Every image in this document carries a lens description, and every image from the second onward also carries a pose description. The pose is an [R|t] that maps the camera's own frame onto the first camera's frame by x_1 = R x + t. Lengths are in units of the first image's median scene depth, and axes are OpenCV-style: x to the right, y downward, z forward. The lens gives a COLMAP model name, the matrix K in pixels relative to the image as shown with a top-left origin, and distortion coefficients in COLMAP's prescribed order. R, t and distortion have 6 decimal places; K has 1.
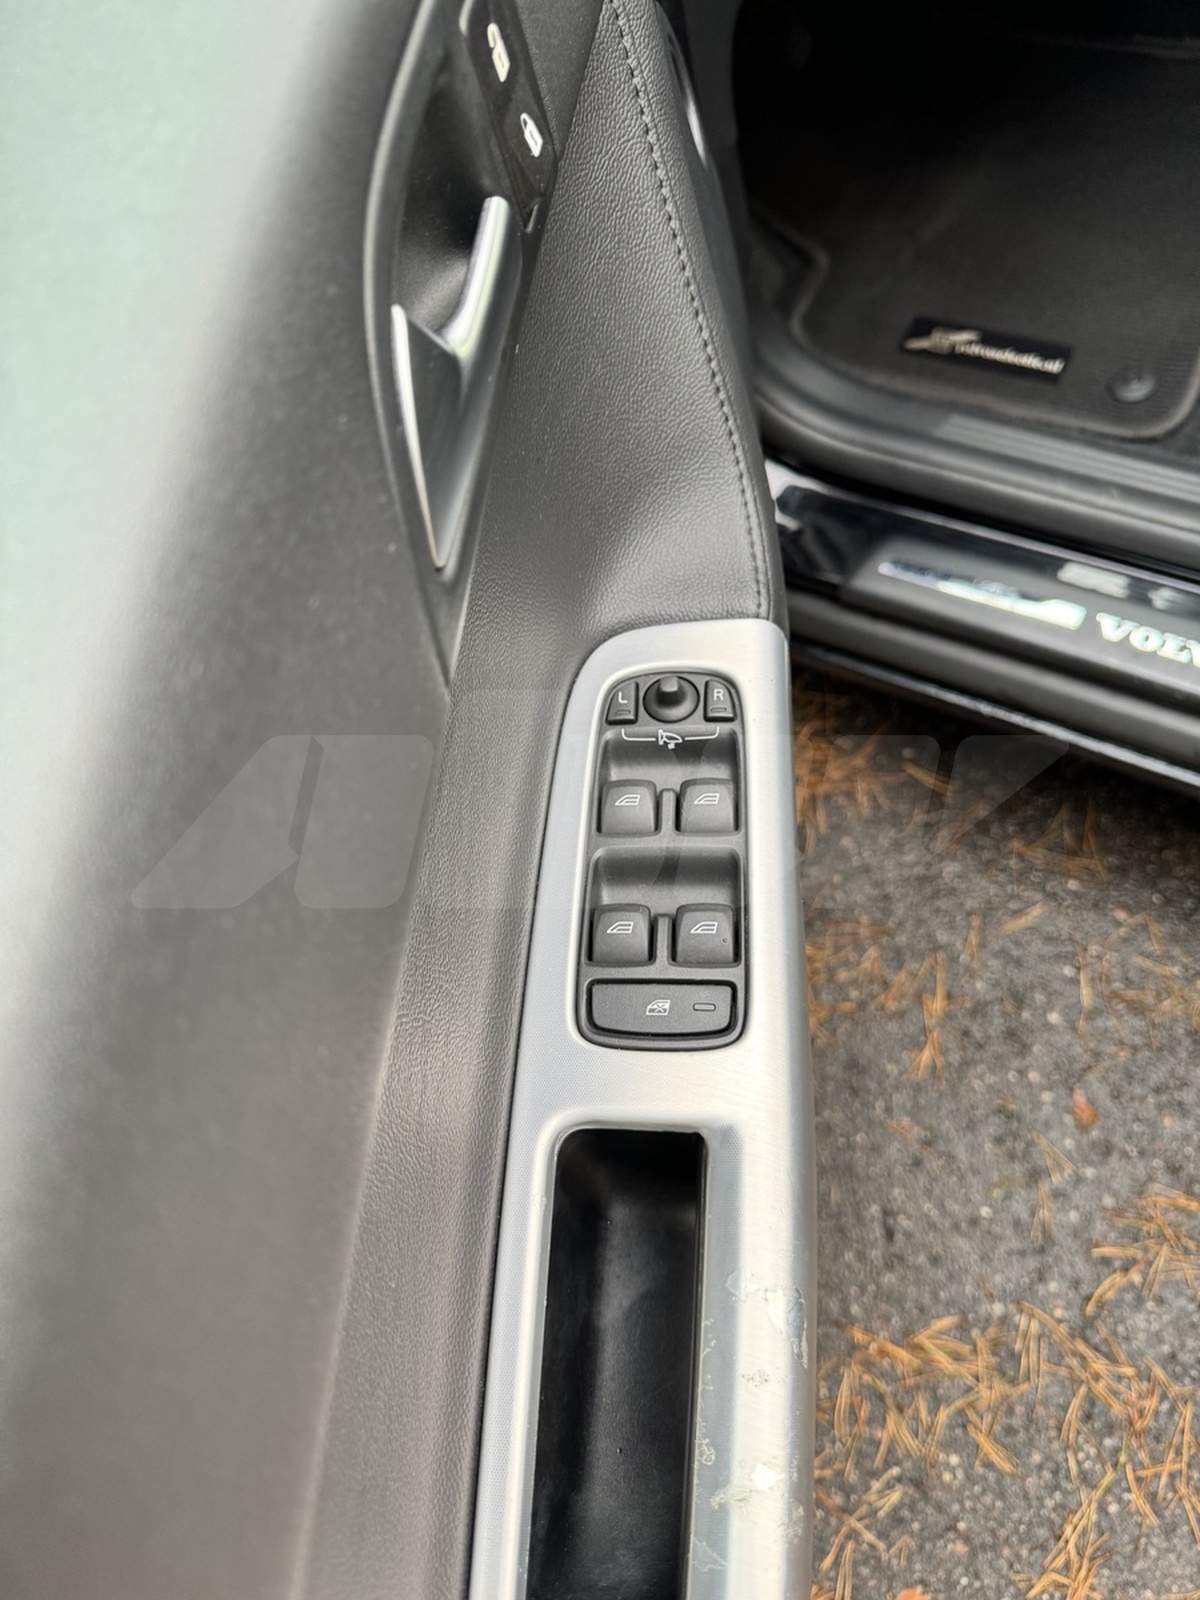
lens RADIAL K [[1154.6, 0, 601.8], [0, 1154.6, 804.5], [0, 0, 1]] dist [0.041149, -0.049167]
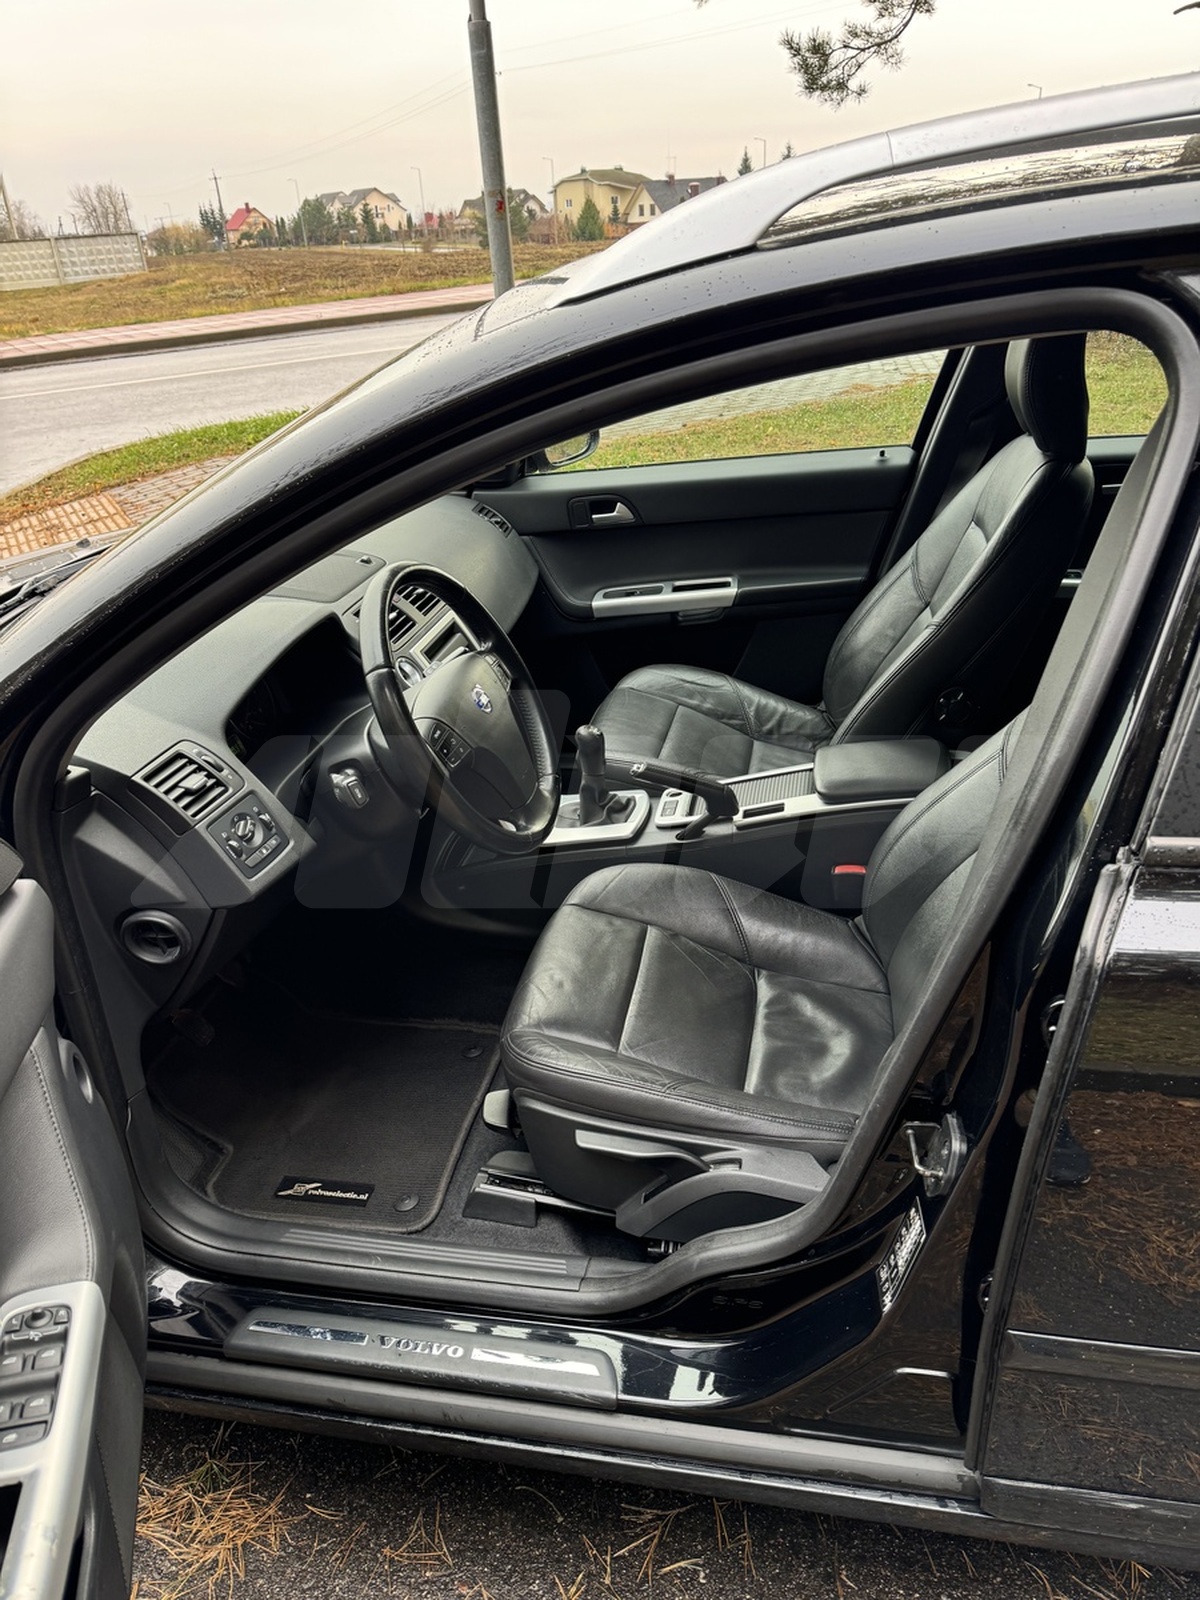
lens RADIAL K [[1116.6, 0, 562.9], [0, 1116.6, 819.2], [0, 0, 1]] dist [0.007090, -0.001693]
pose [[0.937444, 0.030722, 0.346779, 0.088712], [0.210502, 0.743360, -0.634905, 0.300372], [-0.277287, 0.668185, 0.690392, -0.548437]]
